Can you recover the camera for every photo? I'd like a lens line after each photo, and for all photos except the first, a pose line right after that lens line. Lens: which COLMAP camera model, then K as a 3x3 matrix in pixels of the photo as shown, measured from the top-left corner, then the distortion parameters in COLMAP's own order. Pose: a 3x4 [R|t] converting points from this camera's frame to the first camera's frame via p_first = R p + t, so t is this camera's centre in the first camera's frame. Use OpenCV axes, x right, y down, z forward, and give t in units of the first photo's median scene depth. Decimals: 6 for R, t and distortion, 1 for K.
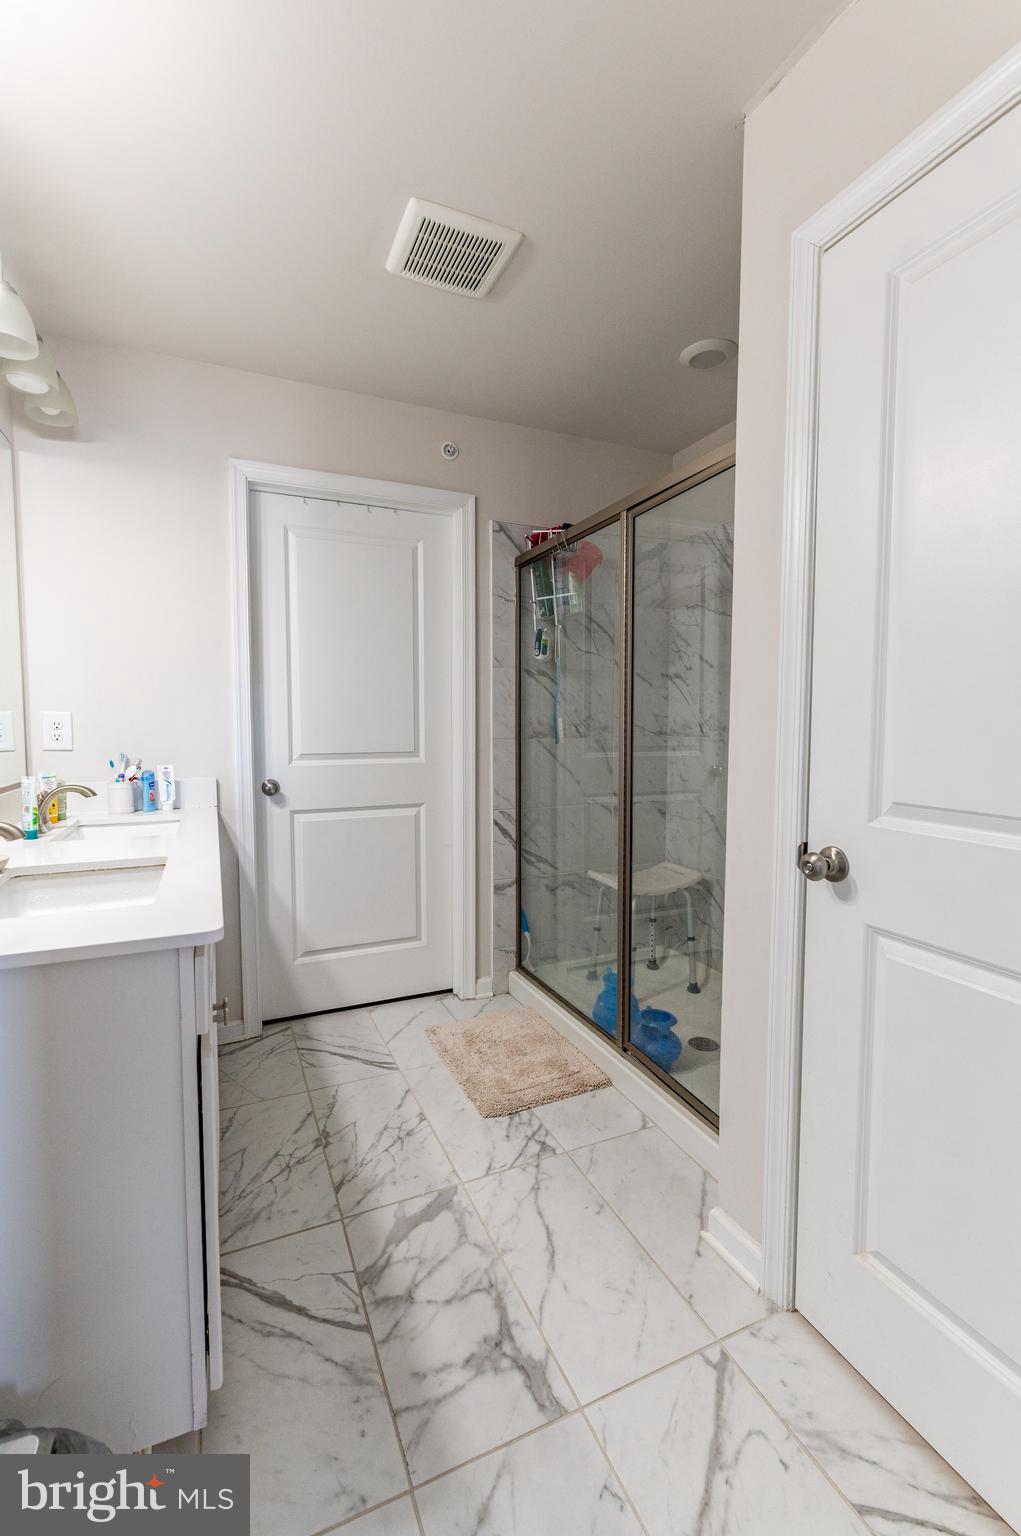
lens RADIAL K [[662.7, 0, 503.2], [0, 662.7, 766.9], [0, 0, 1]] dist [-0.001927, -0.001327]
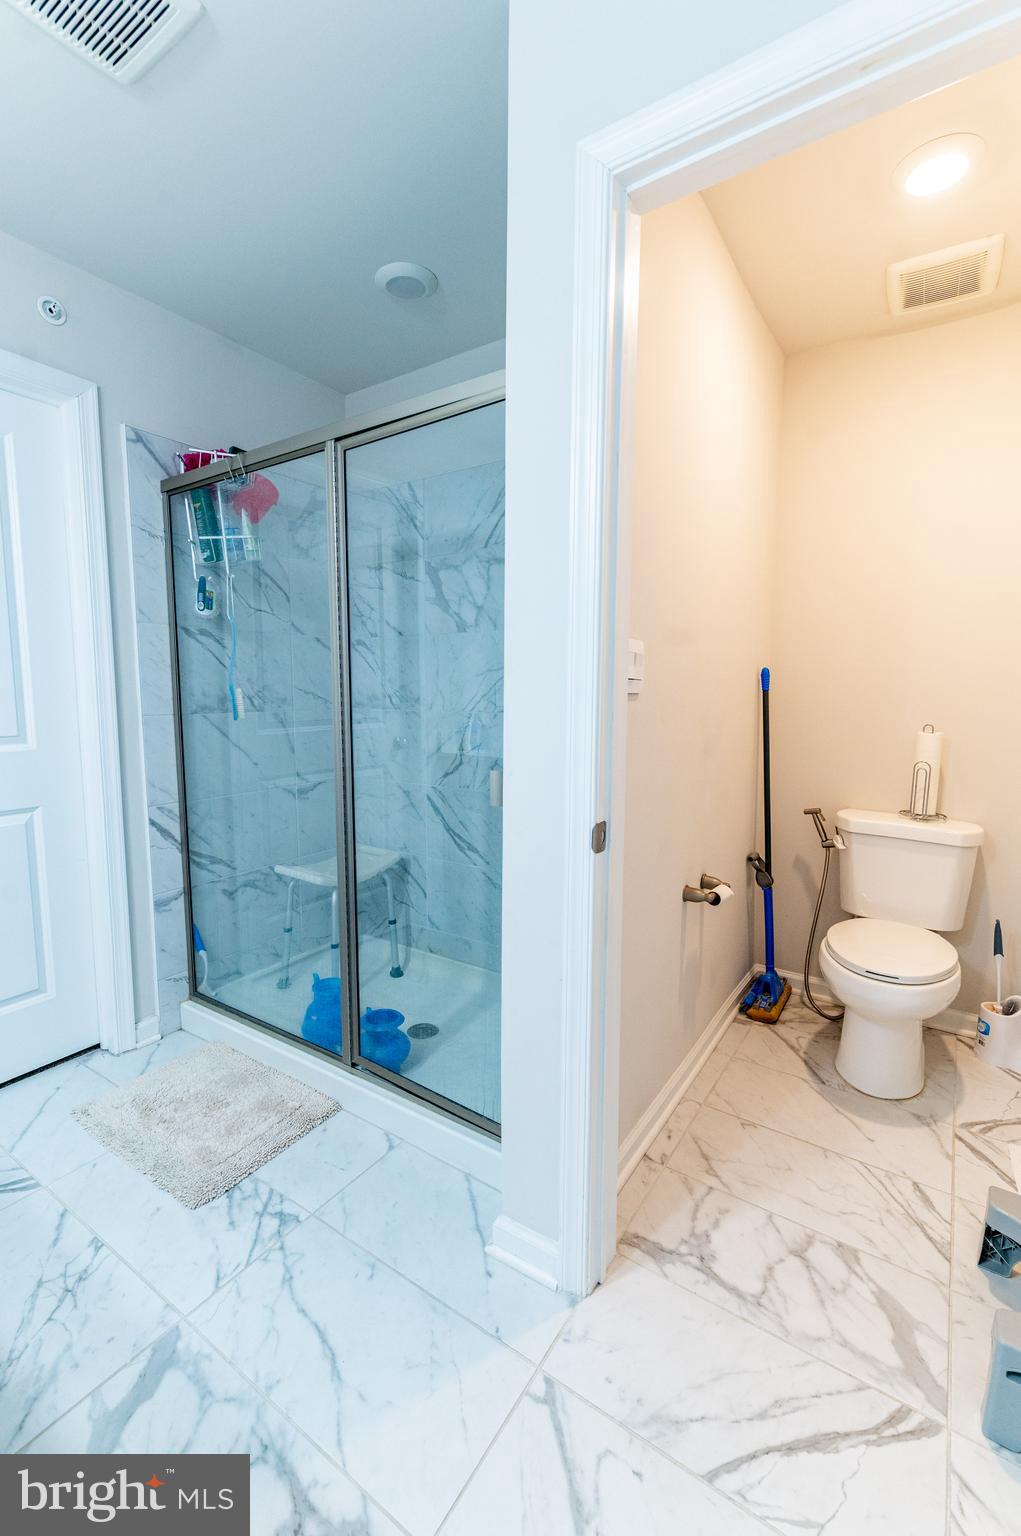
lens RADIAL K [[662.7, 0, 515.7], [0, 662.7, 766.3], [0, 0, 1]] dist [-0.001927, -0.001327]
pose [[0.843842, -0.059669, 0.533264, -0.075764], [0.034606, 0.997781, 0.056885, -0.014318], [-0.535474, -0.029548, 0.844034, 0.135123]]
